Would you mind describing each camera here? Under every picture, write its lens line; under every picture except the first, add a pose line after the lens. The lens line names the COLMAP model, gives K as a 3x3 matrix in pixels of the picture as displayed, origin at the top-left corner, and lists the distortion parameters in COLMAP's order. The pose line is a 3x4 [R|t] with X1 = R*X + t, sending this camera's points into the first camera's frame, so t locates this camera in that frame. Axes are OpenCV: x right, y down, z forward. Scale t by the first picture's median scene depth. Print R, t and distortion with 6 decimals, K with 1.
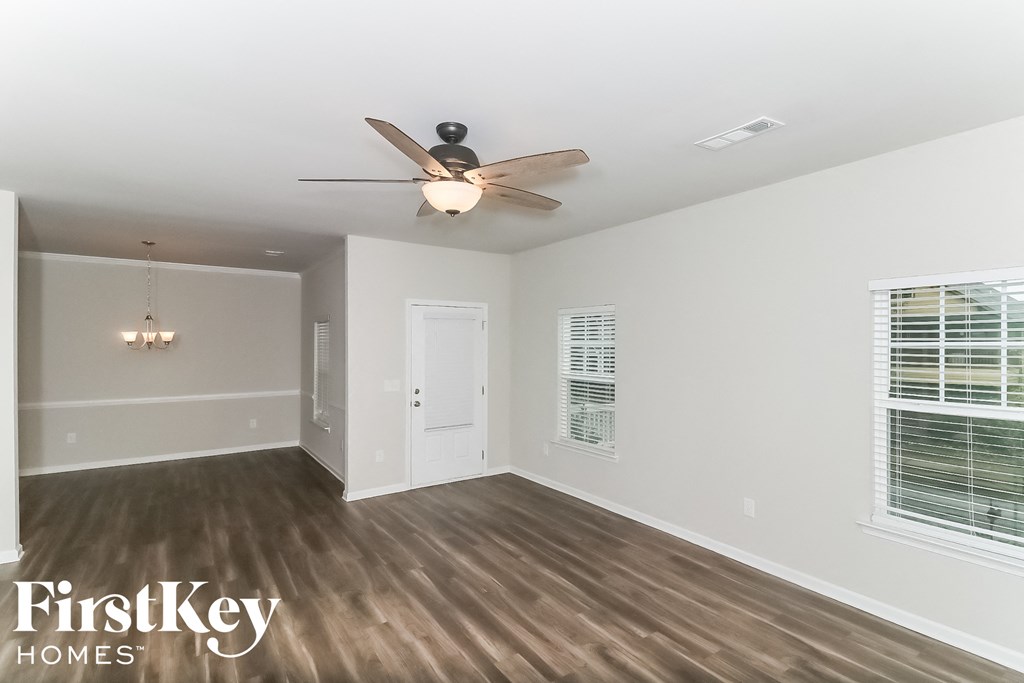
lens RADIAL K [[506.6, 0, 514.8], [0, 506.6, 342.3], [0, 0, 1]] dist [0.006600, -0.000577]
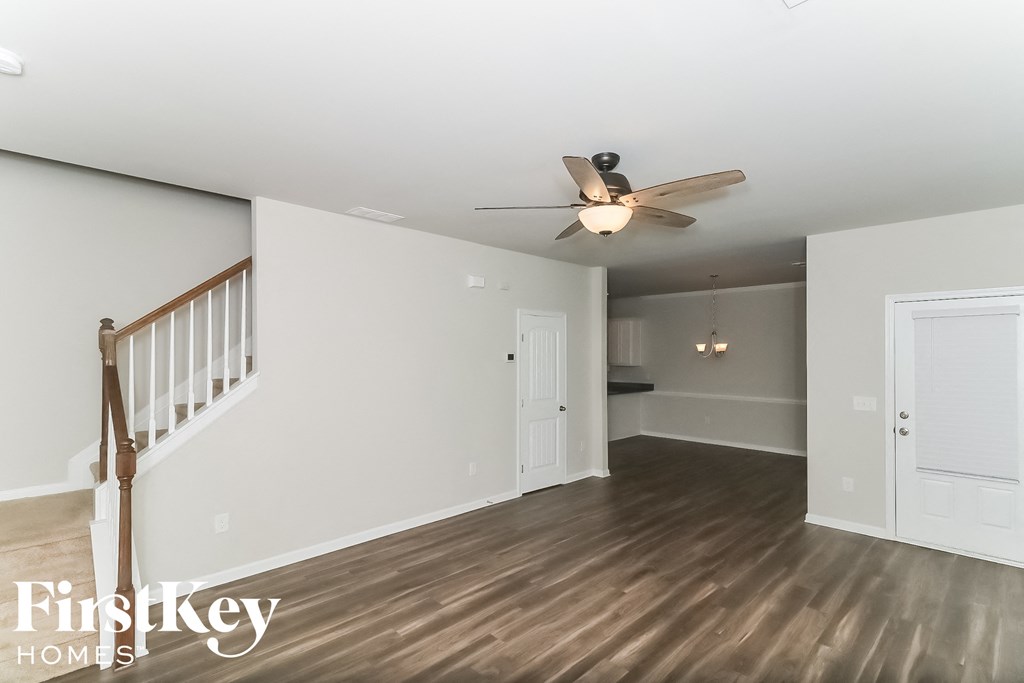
lens RADIAL K [[472.4, 0, 509.2], [0, 472.4, 351.8], [0, 0, 1]] dist [0.003645, -0.000160]
pose [[0.164151, -0.005453, -0.986420, 0.432044], [0.005749, 0.999973, -0.004571, 0.001883], [0.986418, -0.004921, 0.164178, 0.313757]]
